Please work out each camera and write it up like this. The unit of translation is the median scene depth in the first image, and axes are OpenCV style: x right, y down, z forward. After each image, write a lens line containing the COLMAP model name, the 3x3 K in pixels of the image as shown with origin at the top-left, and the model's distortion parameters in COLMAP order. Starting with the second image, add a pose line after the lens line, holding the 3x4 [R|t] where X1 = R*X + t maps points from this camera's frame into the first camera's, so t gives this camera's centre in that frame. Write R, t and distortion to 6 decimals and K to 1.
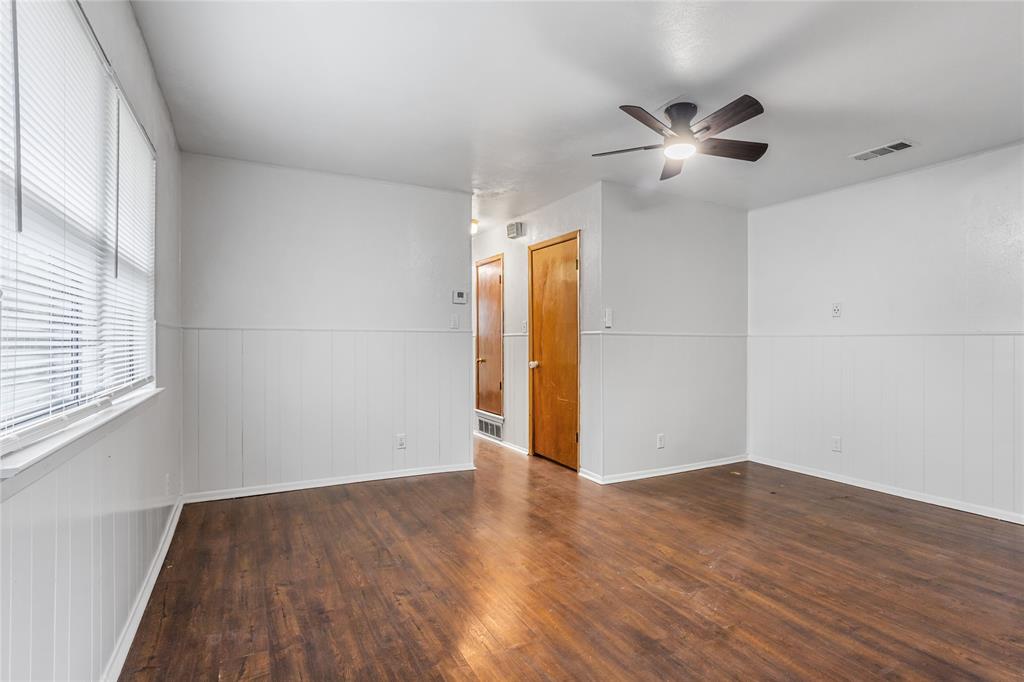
lens RADIAL K [[503.4, 0, 503.7], [0, 503.4, 341.6], [0, 0, 1]] dist [-0.049632, 0.028487]
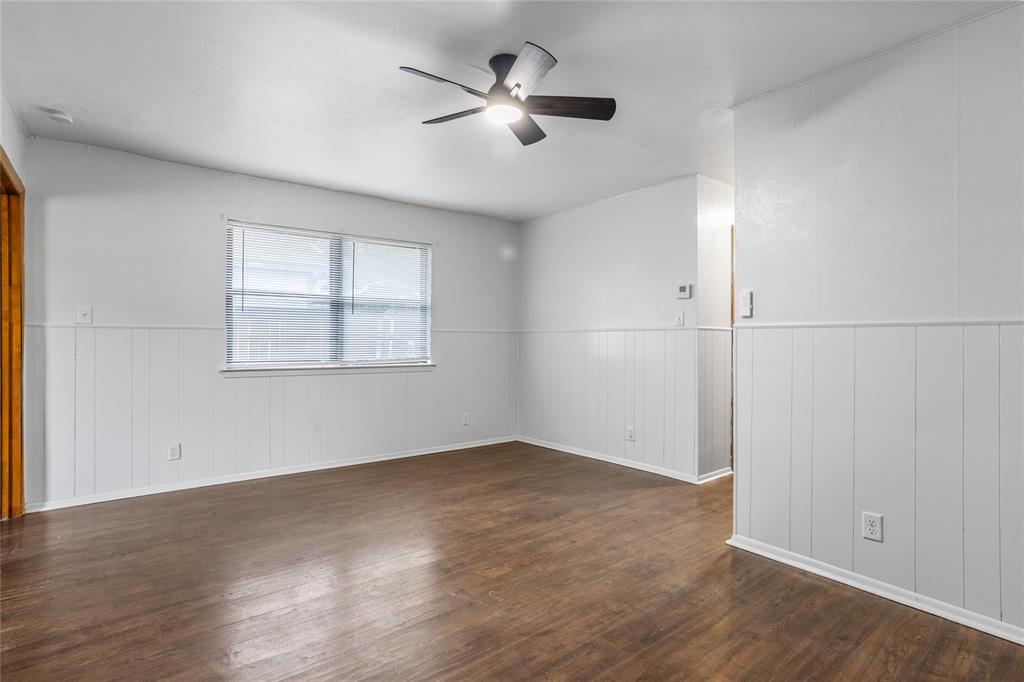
lens RADIAL K [[489.4, 0, 532.3], [0, 489.4, 340.5], [0, 0, 1]] dist [-0.047710, 0.024970]
pose [[0.219885, -0.008943, -0.975485, 1.158207], [-0.003406, 0.999945, -0.009935, 0.018334], [0.975520, 0.005507, 0.219842, 0.863119]]
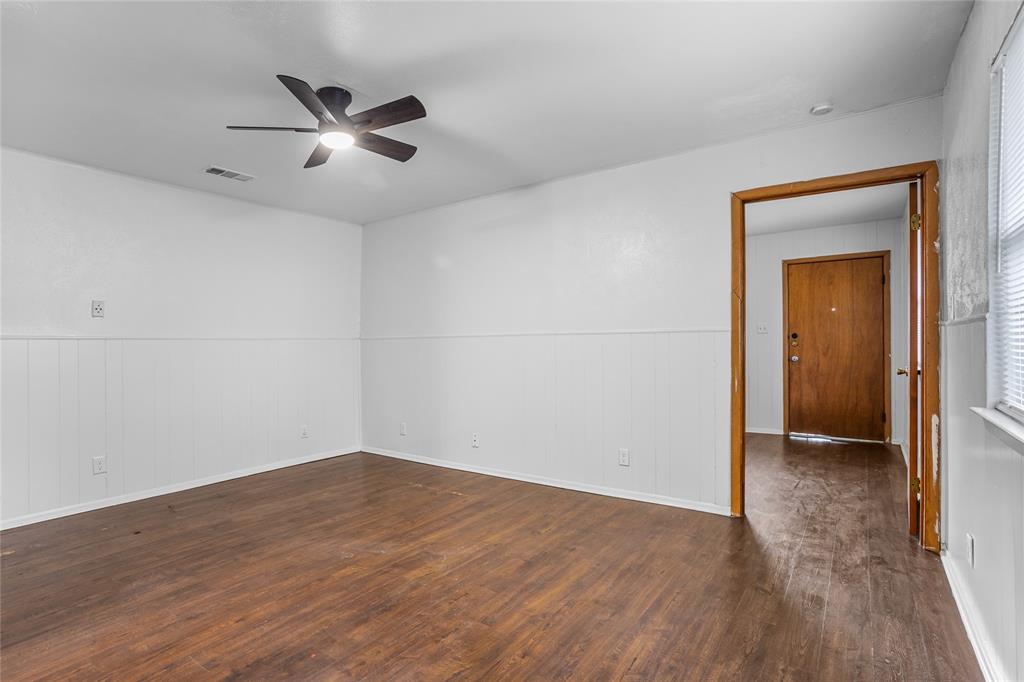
lens RADIAL K [[503.4, 0, 503.7], [0, 503.4, 341.6], [0, 0, 1]] dist [-0.049632, 0.028487]
pose [[-0.442920, 0.002601, 0.896557, -0.616580], [0.007853, 0.999969, 0.000978, -0.004259], [-0.896527, 0.007474, -0.442927, 1.131812]]
